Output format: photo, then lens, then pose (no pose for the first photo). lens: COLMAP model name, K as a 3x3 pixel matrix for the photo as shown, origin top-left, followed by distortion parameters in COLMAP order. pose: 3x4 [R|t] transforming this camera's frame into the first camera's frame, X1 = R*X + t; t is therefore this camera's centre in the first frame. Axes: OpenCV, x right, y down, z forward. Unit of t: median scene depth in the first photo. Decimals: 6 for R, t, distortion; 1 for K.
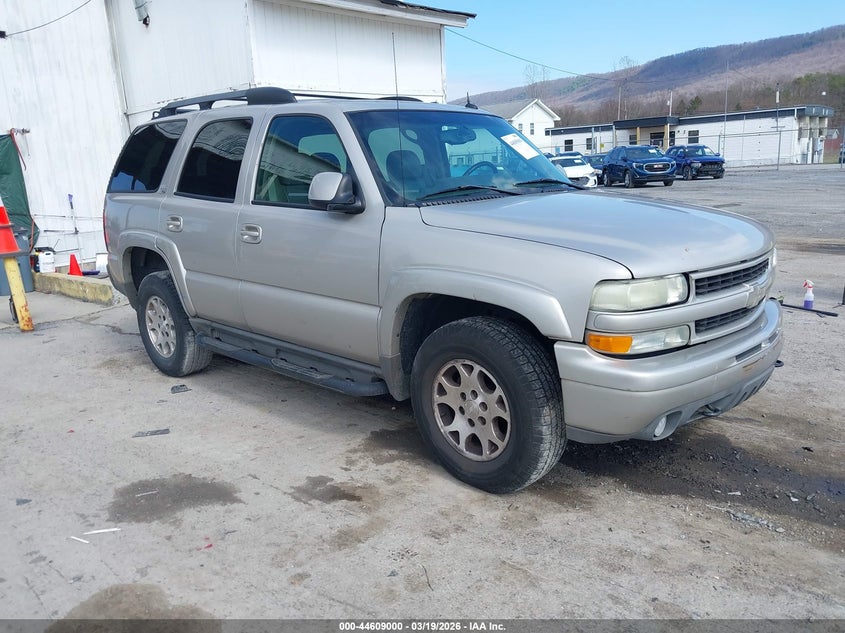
lens RADIAL K [[676.9, 0, 423.5], [0, 676.9, 312.0], [0, 0, 1]] dist [-0.000601, -0.016789]
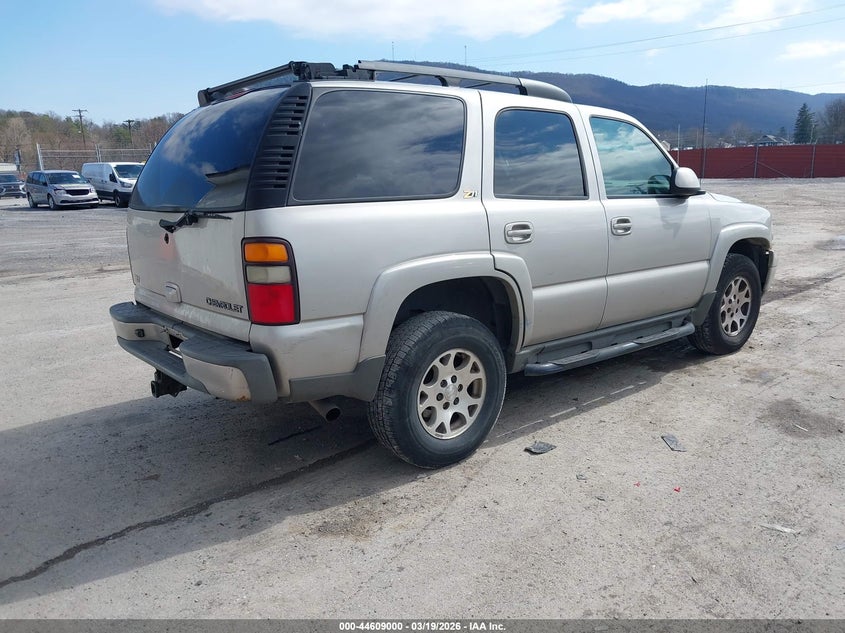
lens RADIAL K [[676.9, 0, 413.4], [0, 676.9, 342.5], [0, 0, 1]] dist [-0.000601, -0.016789]
pose [[0.126165, -0.209053, 0.969732, -1.214870], [0.233108, 0.956418, 0.175854, -0.184448], [-0.964232, 0.203866, 0.169398, 1.065654]]
